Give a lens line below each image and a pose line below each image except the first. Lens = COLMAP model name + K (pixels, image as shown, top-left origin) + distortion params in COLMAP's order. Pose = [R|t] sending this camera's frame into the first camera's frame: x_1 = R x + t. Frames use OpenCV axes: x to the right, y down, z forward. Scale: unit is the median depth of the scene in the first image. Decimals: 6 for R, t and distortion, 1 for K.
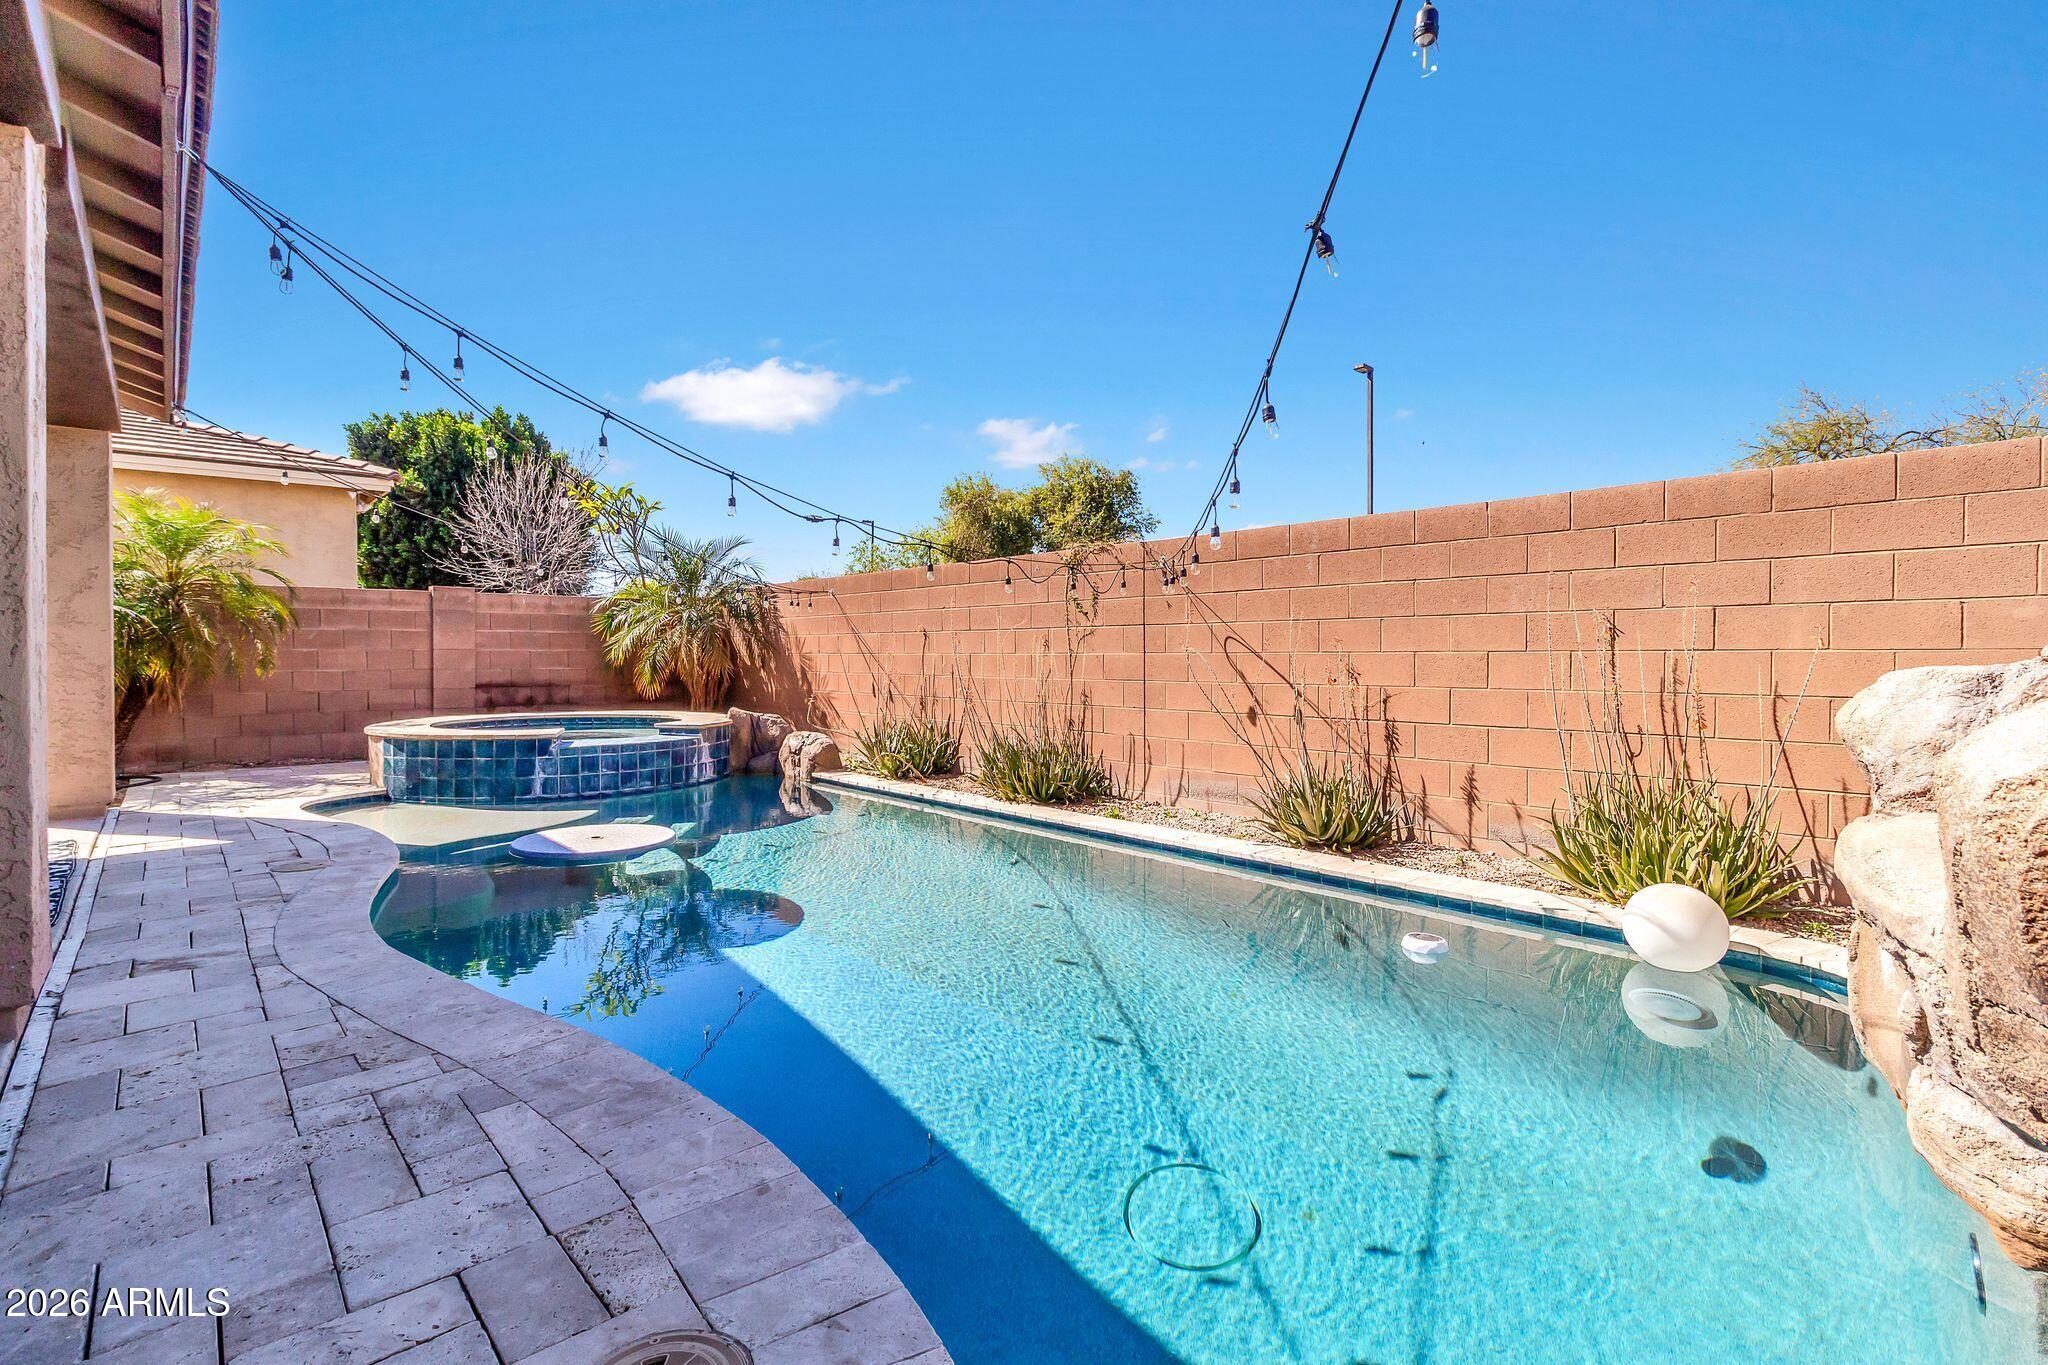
lens RADIAL K [[949.5, 0, 1027.5], [0, 949.5, 674.9], [0, 0, 1]] dist [0.000438, 0.000747]
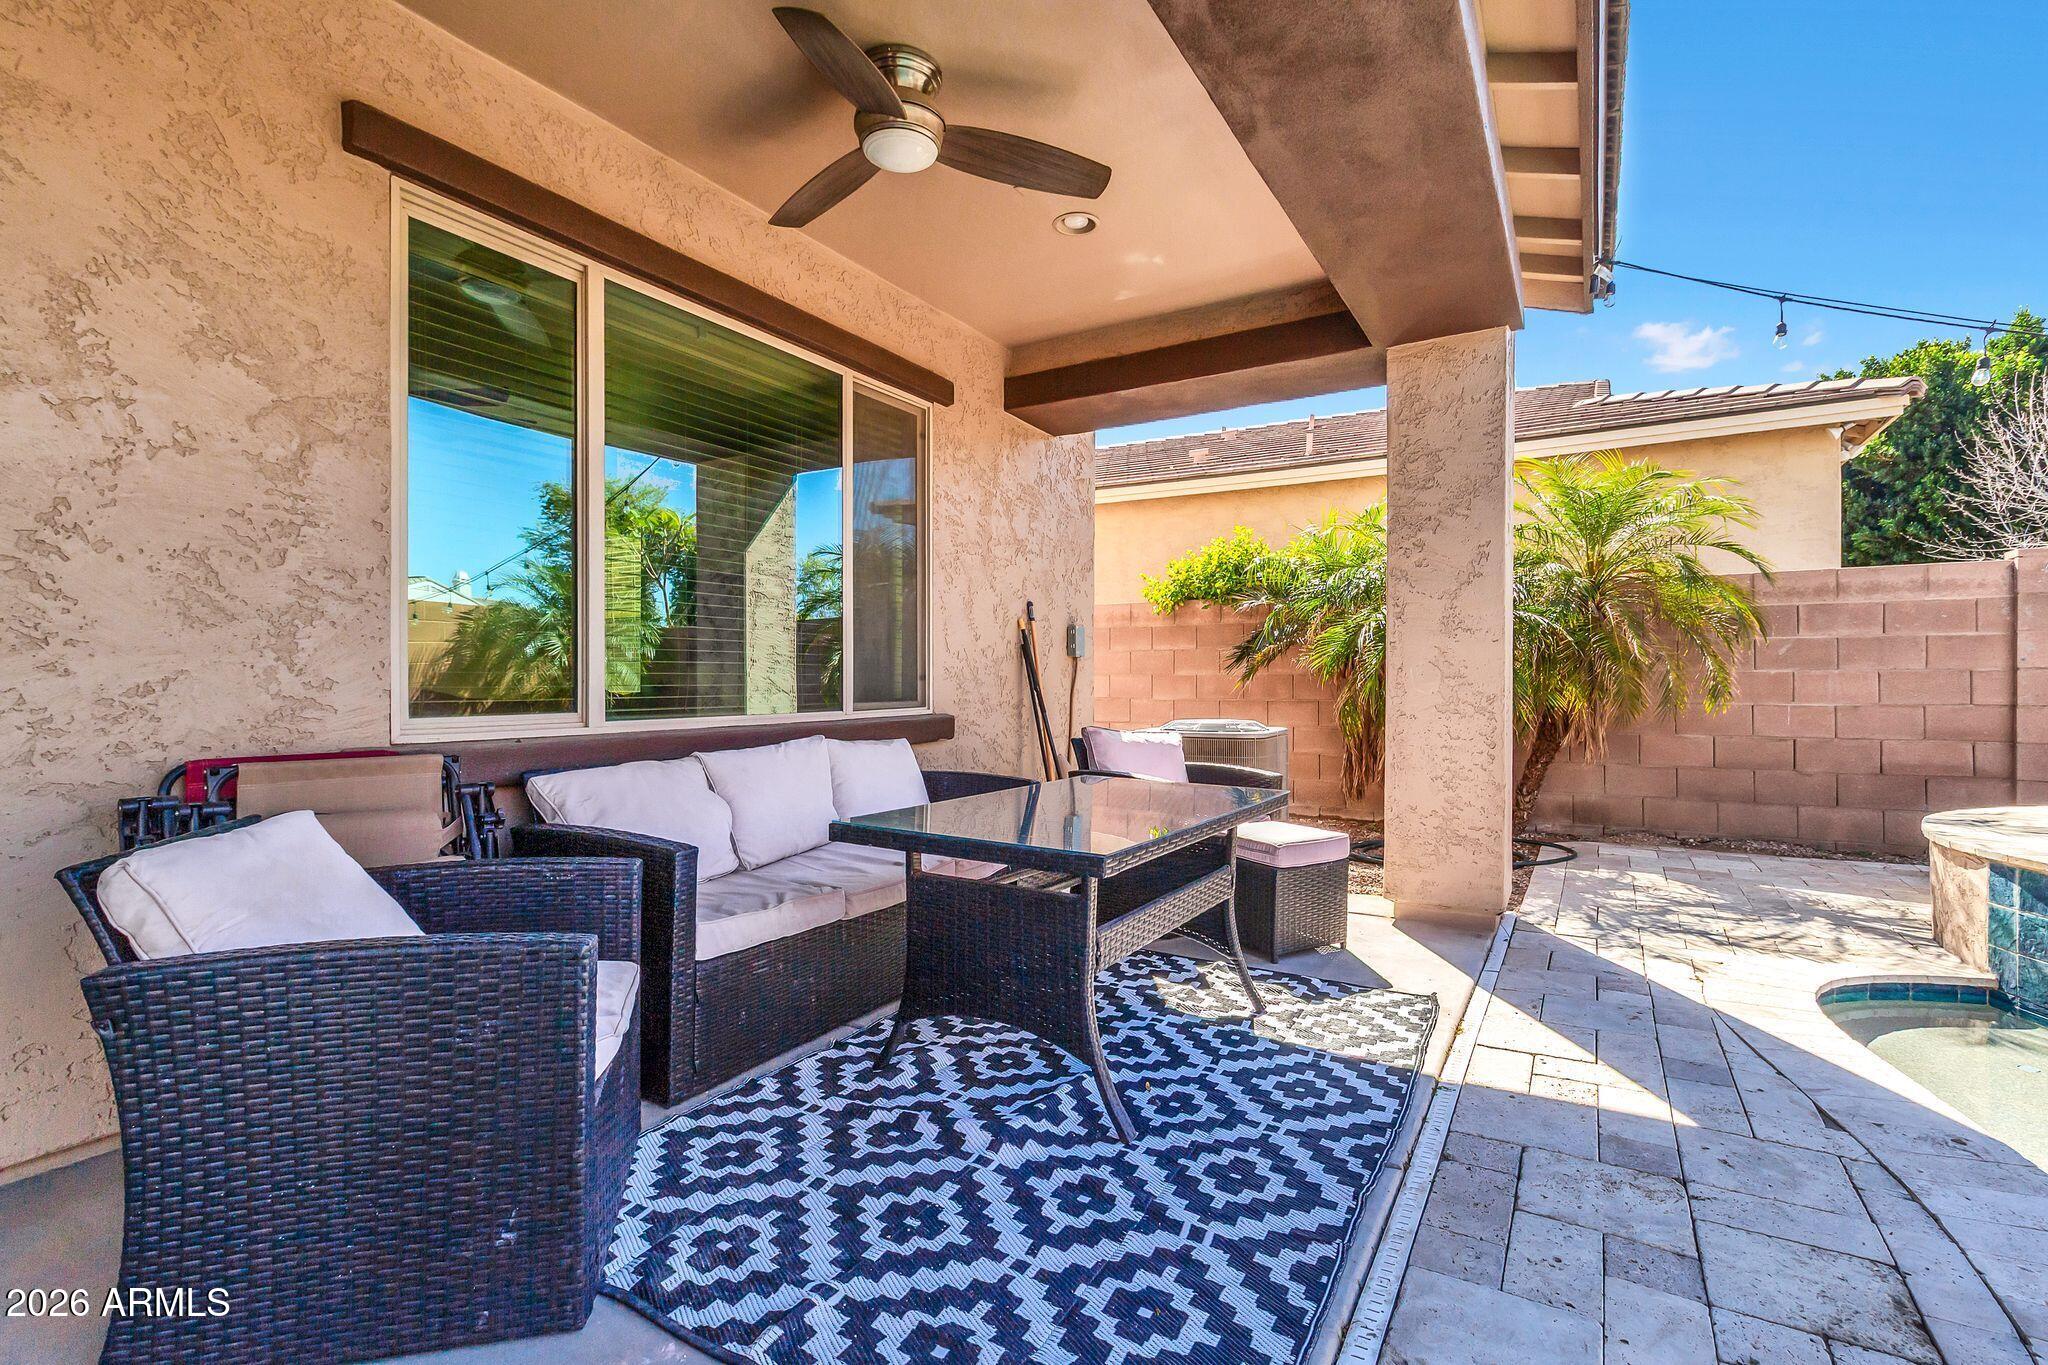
lens RADIAL K [[949.5, 0, 1027.5], [0, 949.5, 674.9], [0, 0, 1]] dist [0.000438, 0.000747]
pose [[0.291912, -0.004437, -0.956435, -0.337396], [-0.019646, 0.999750, -0.010634, -0.008246], [0.956243, 0.021894, 0.291752, 0.381885]]
